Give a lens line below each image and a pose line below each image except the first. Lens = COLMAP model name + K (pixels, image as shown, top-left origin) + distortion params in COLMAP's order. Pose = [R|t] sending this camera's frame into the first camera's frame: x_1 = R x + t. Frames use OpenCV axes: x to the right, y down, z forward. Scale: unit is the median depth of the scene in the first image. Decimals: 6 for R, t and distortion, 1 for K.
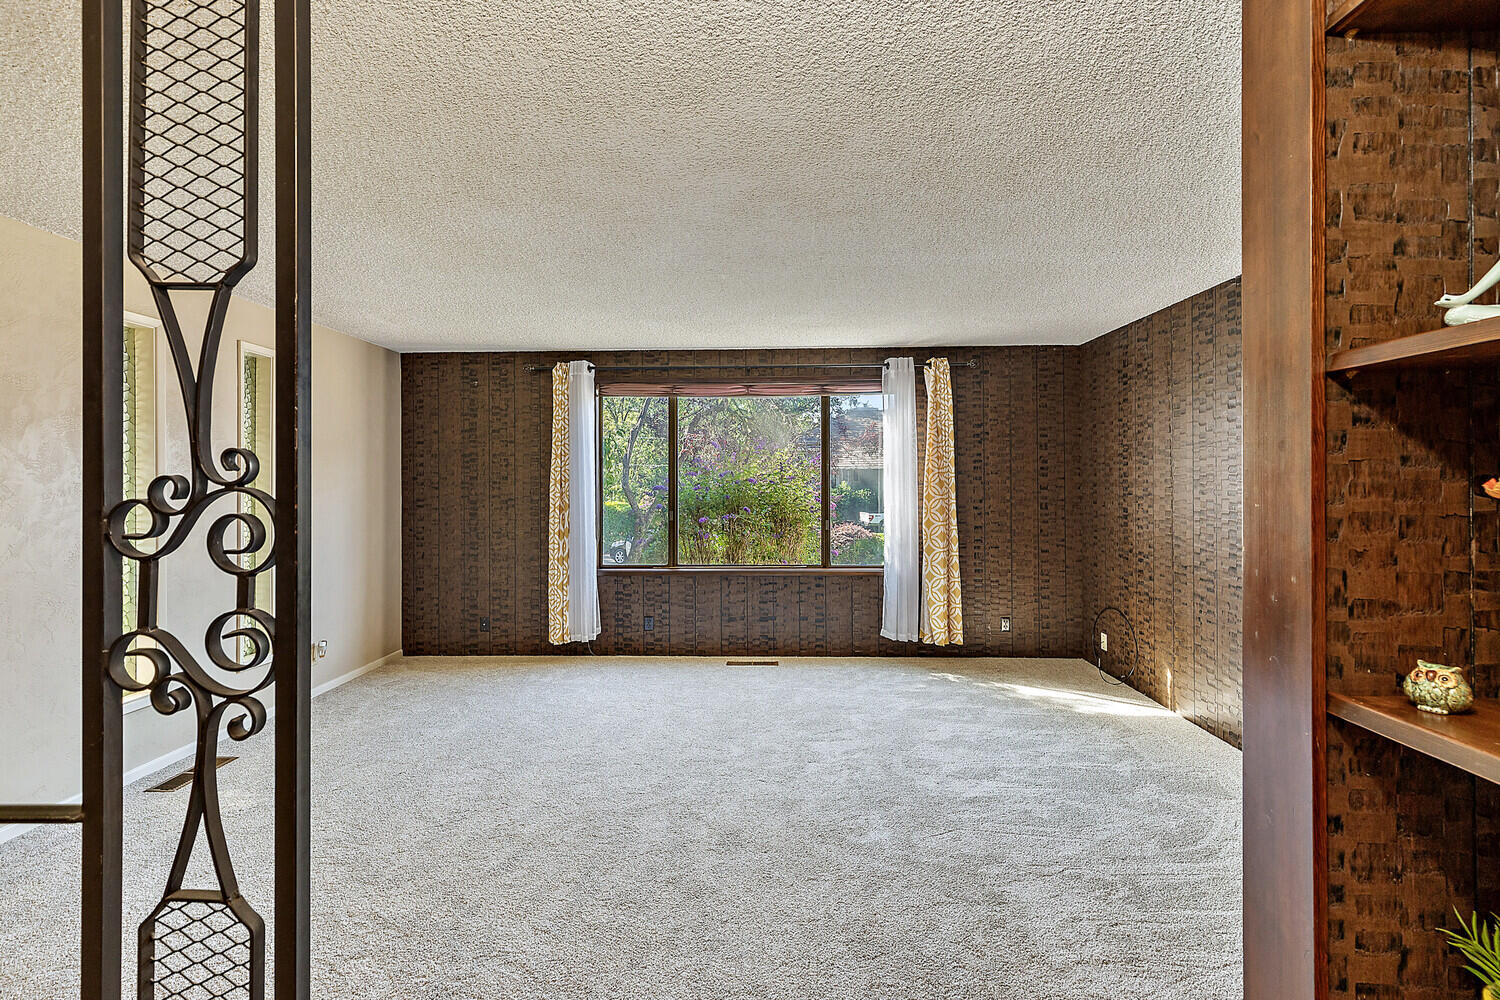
lens RADIAL K [[674.6, 0, 756.6], [0, 674.6, 491.9], [0, 0, 1]] dist [-0.001741, -0.000259]
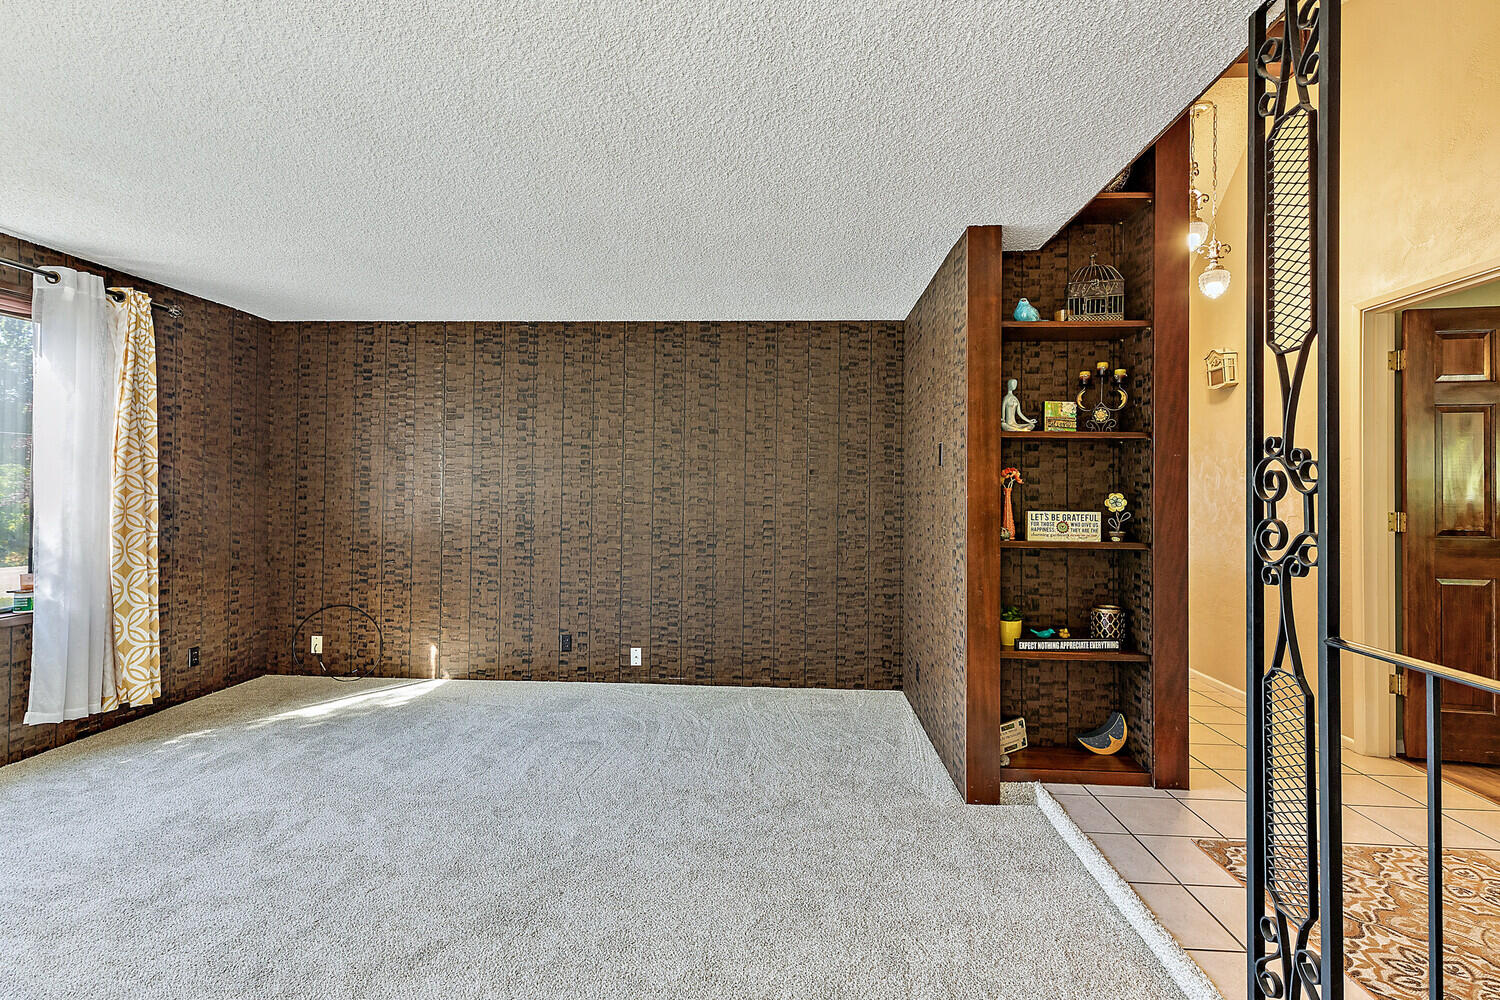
lens RADIAL K [[674.6, 0, 753.6], [0, 674.6, 492.3], [0, 0, 1]] dist [-0.001741, -0.000259]
pose [[0.046838, 0.000514, 0.998902, -0.483776], [0.003905, 0.999992, -0.000698, 0.014559], [-0.998895, 0.003933, 0.046835, 0.414197]]
